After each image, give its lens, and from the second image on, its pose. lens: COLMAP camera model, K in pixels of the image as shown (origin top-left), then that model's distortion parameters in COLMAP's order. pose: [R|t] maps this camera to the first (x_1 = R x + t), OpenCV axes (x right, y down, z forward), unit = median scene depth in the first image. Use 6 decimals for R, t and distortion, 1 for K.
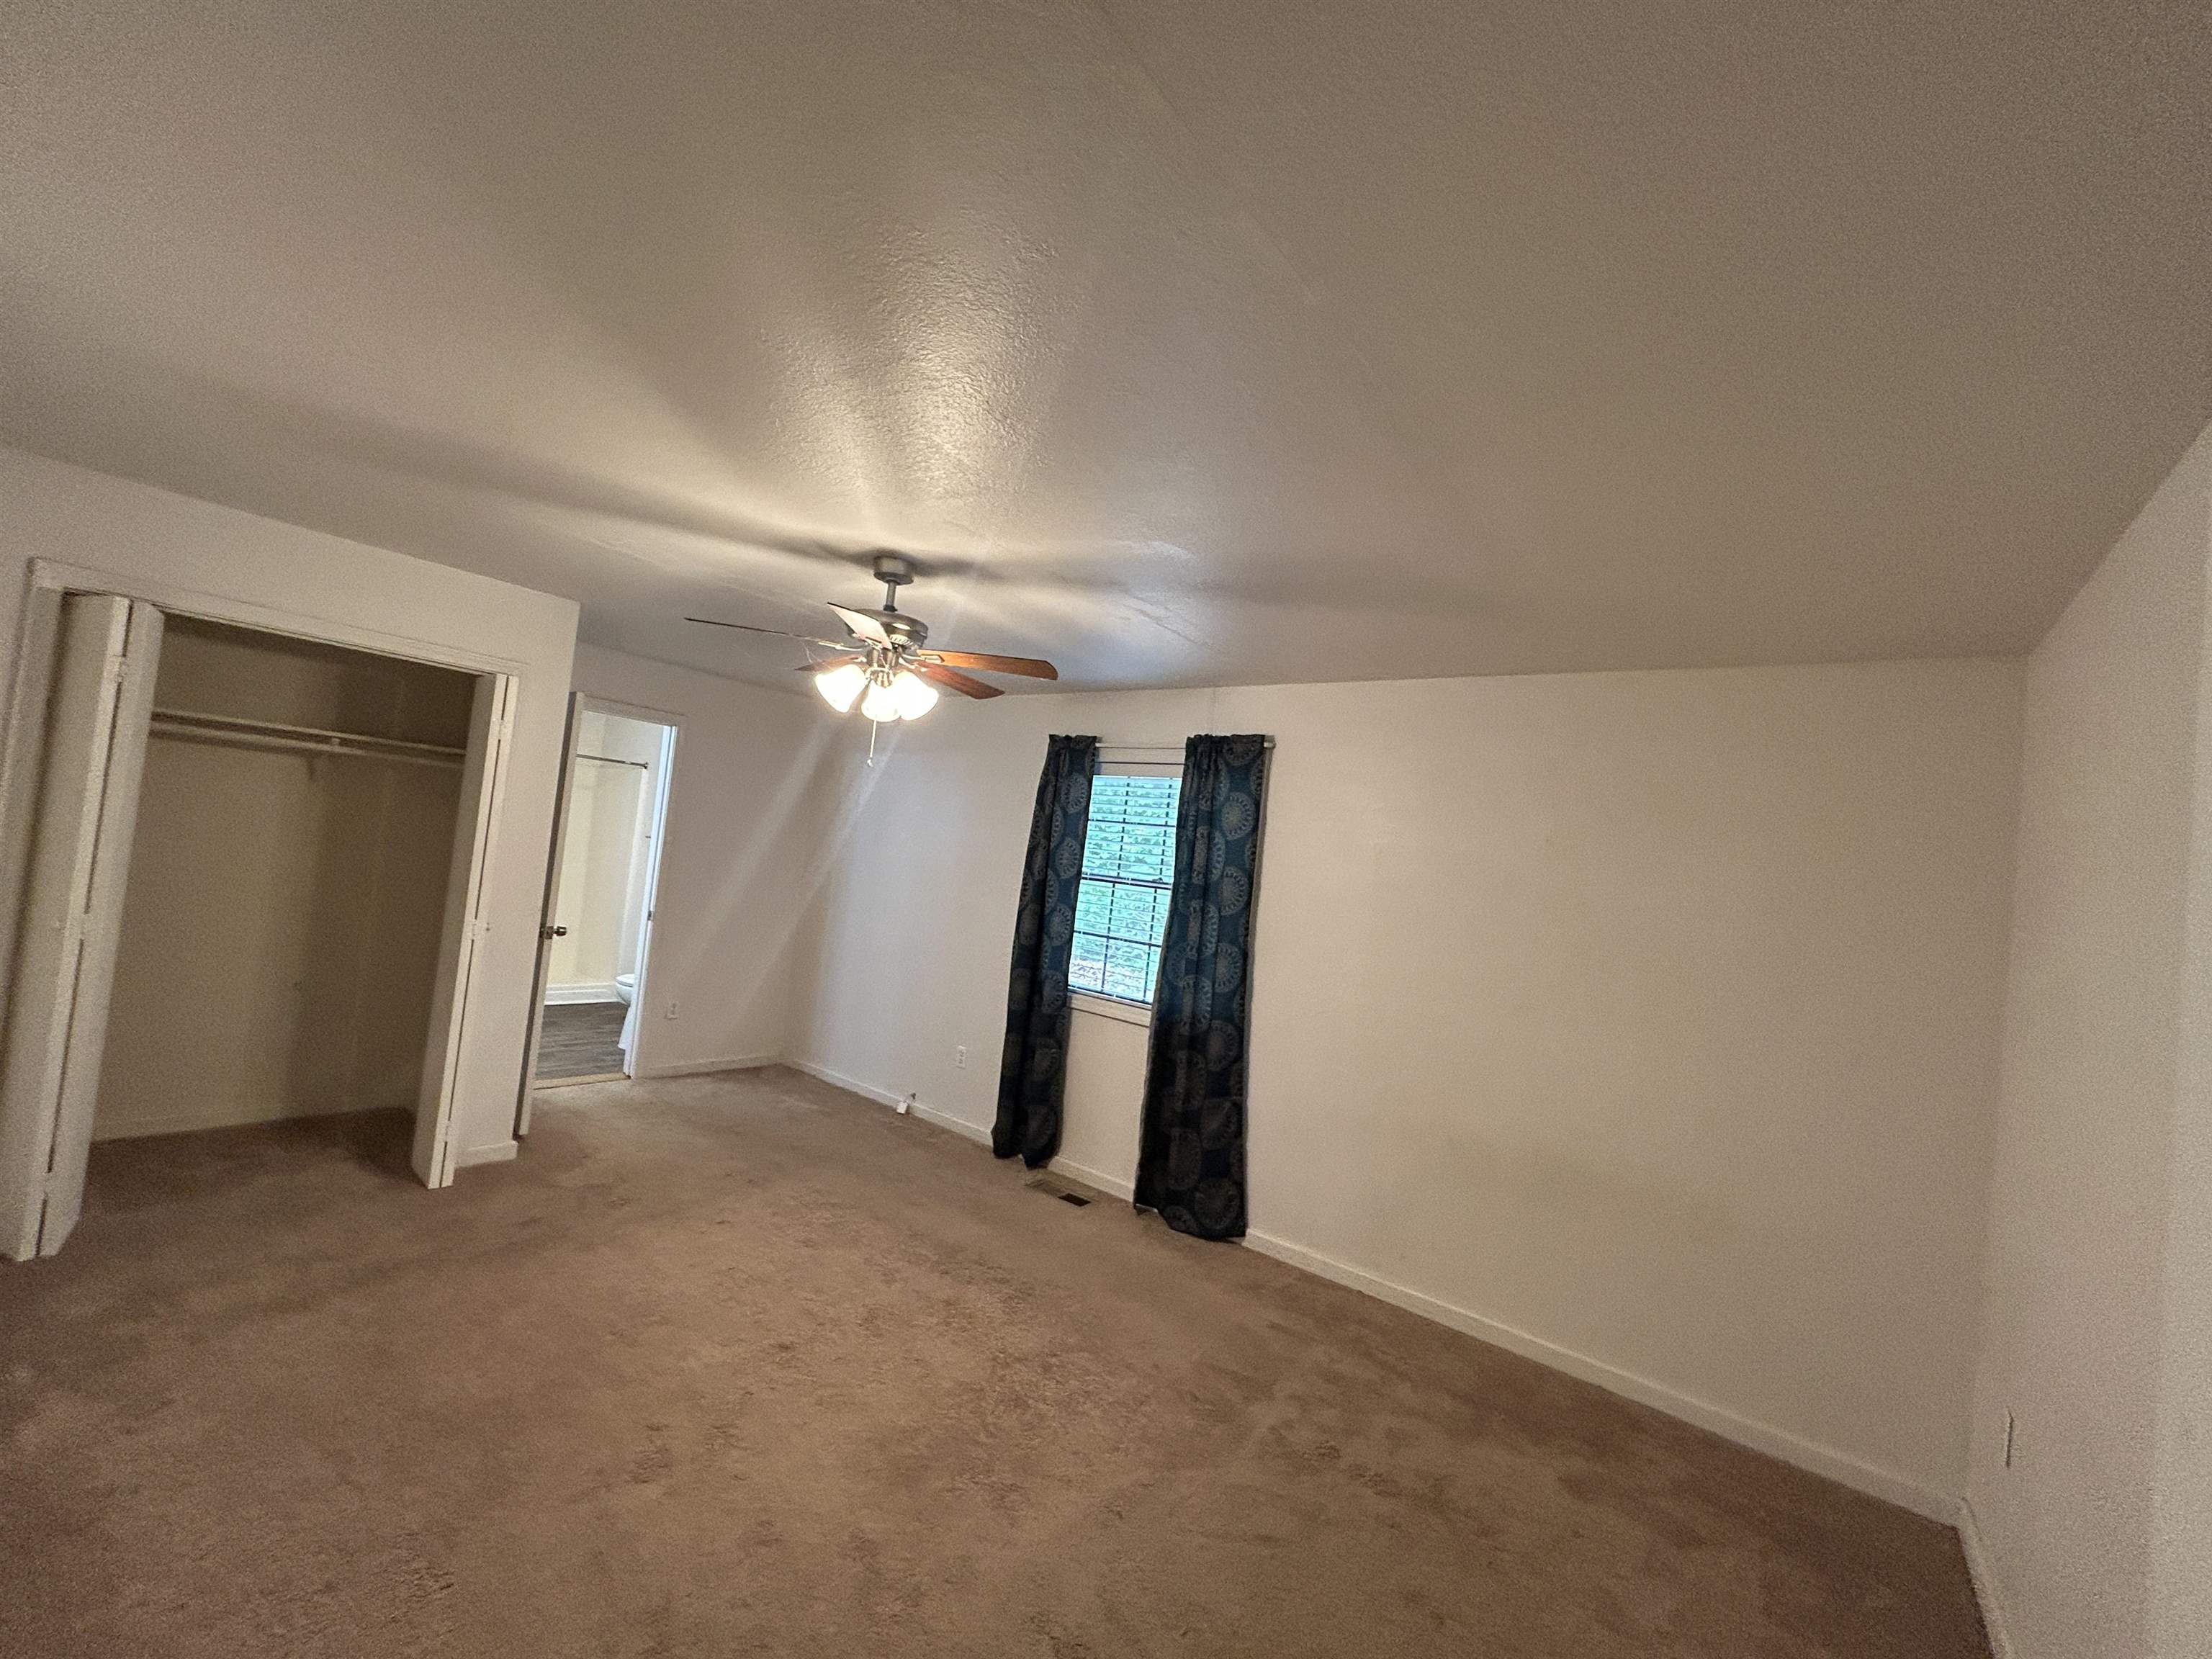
lens RADIAL K [[885.1, 0, 1099.5], [0, 885.1, 824.5], [0, 0, 1]] dist [0.001386, 0.000259]
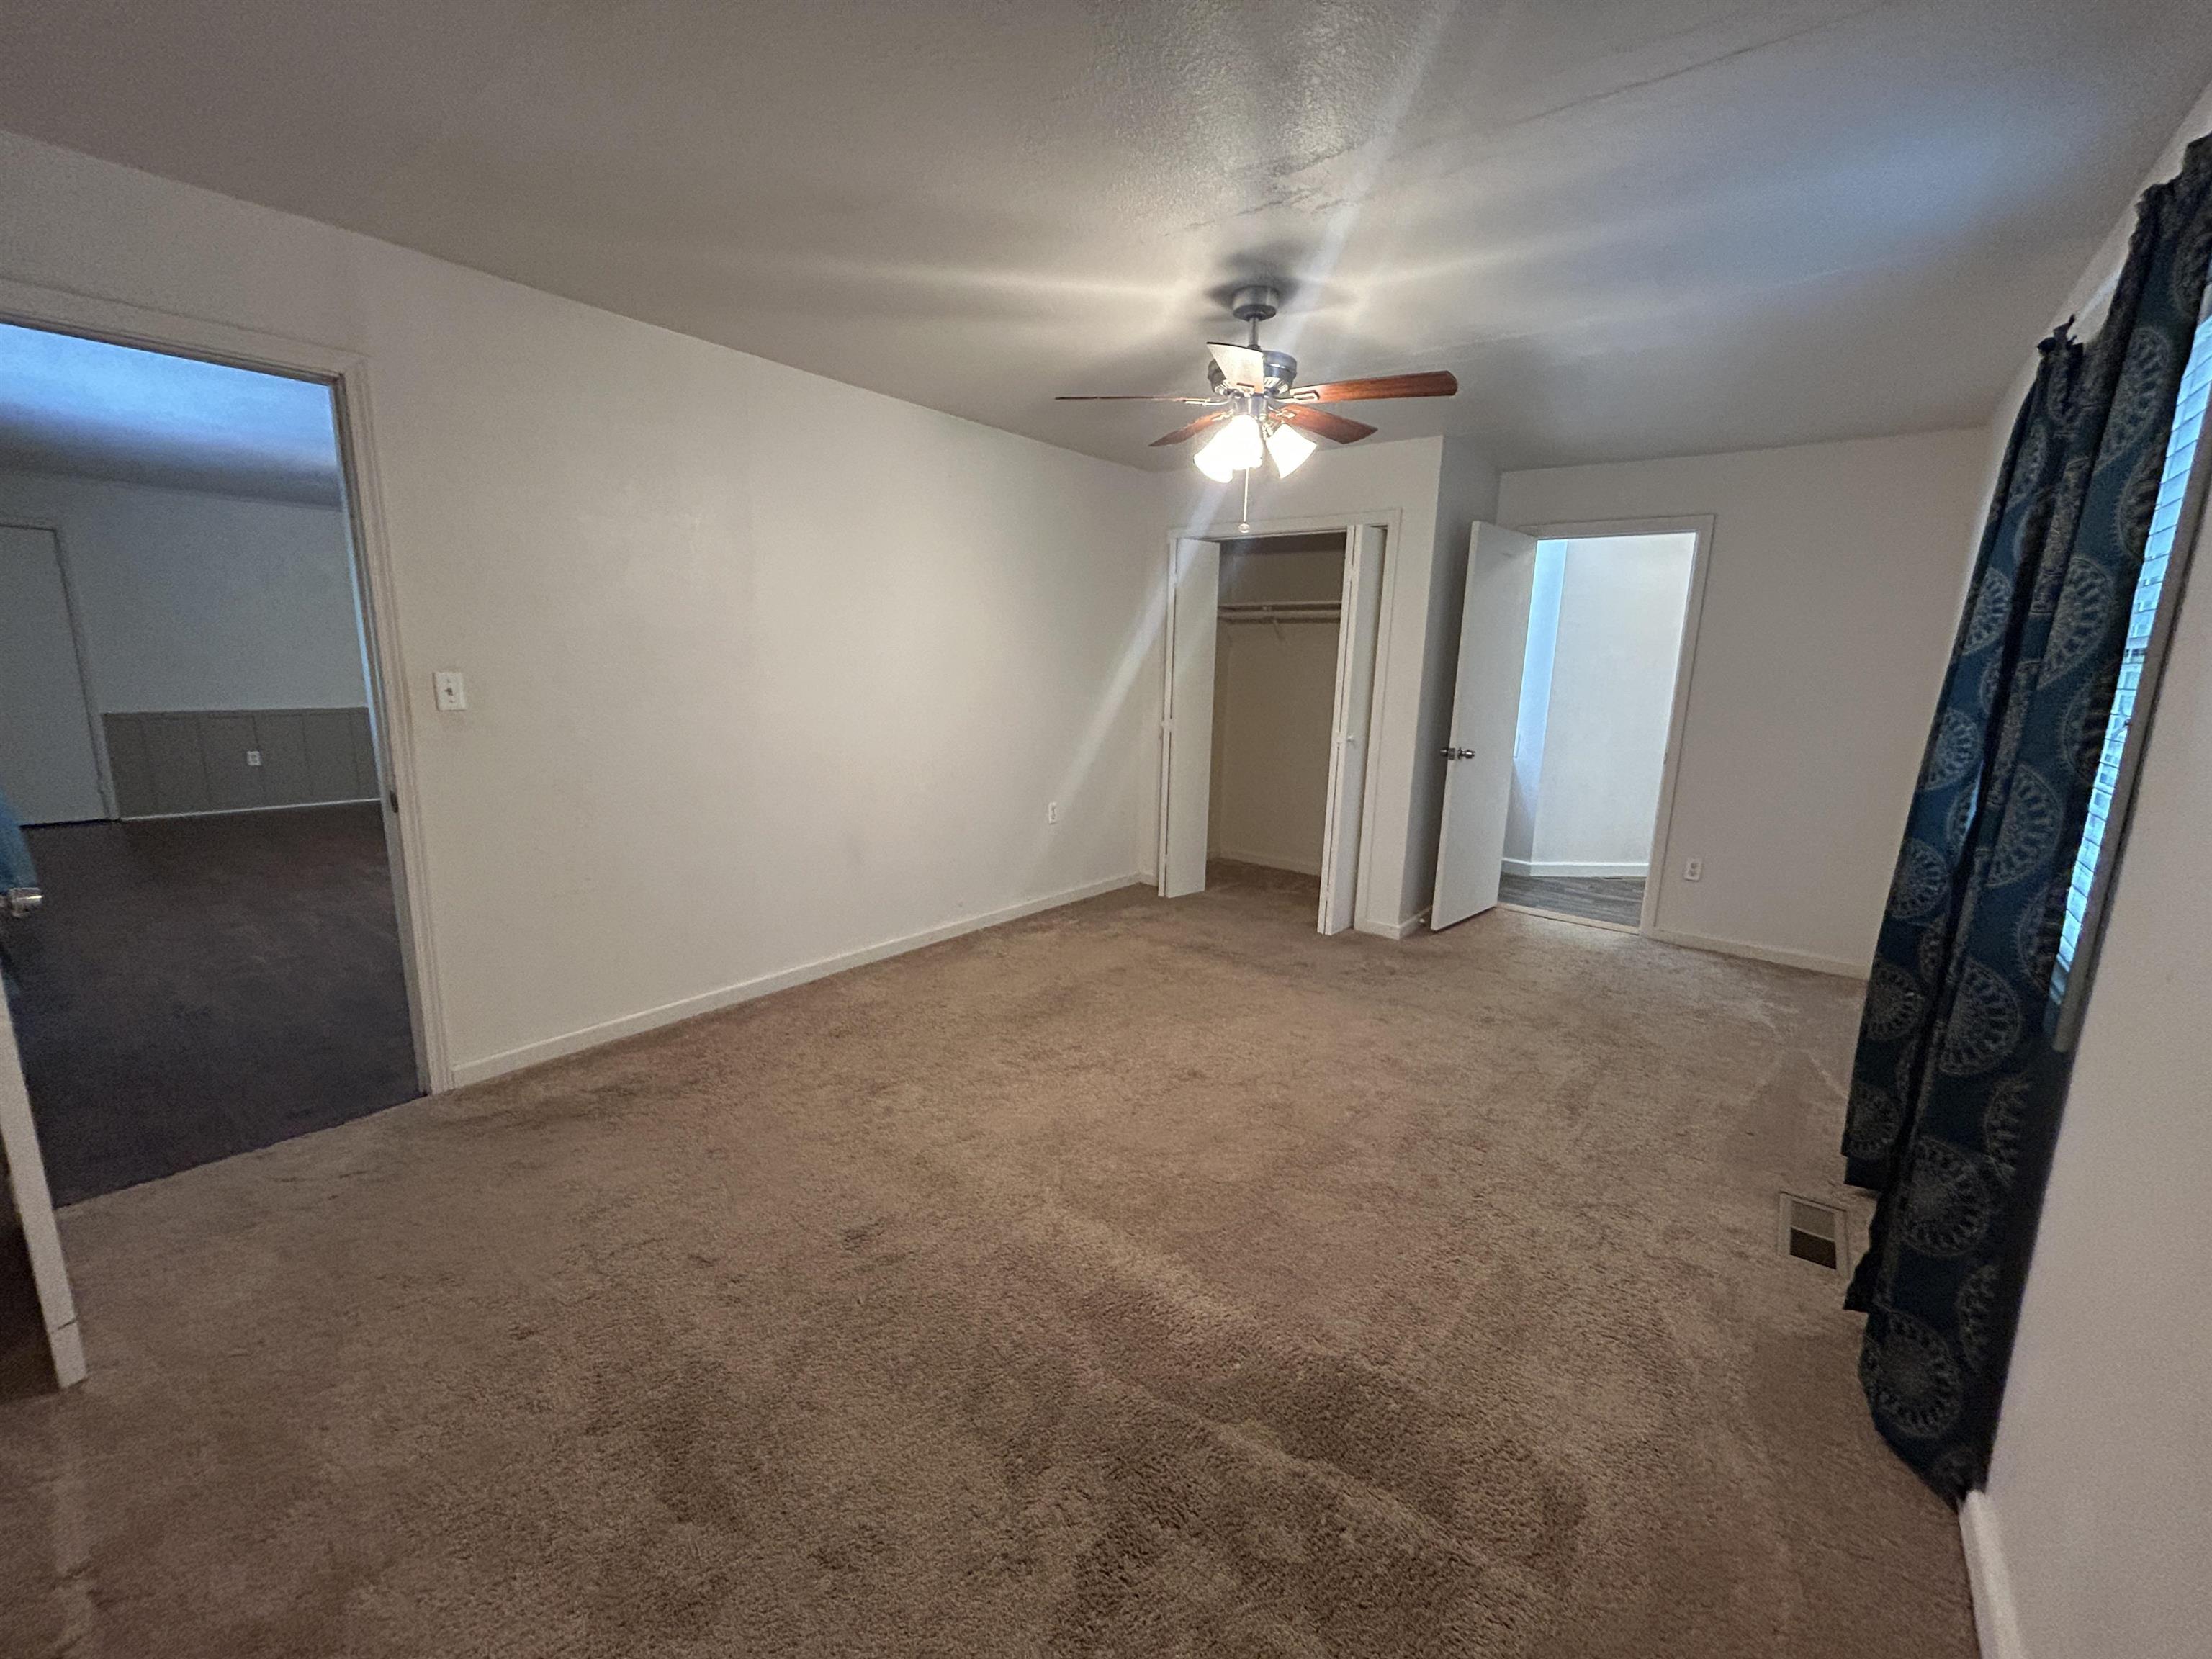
lens RADIAL K [[885.1, 0, 1099.5], [0, 885.1, 824.5], [0, 0, 1]] dist [0.001386, 0.000259]
pose [[-0.000293, 0.079340, -0.996848, 0.597969], [0.020237, 0.996644, 0.079318, 0.138092], [0.999795, -0.020150, -0.001898, 0.695562]]
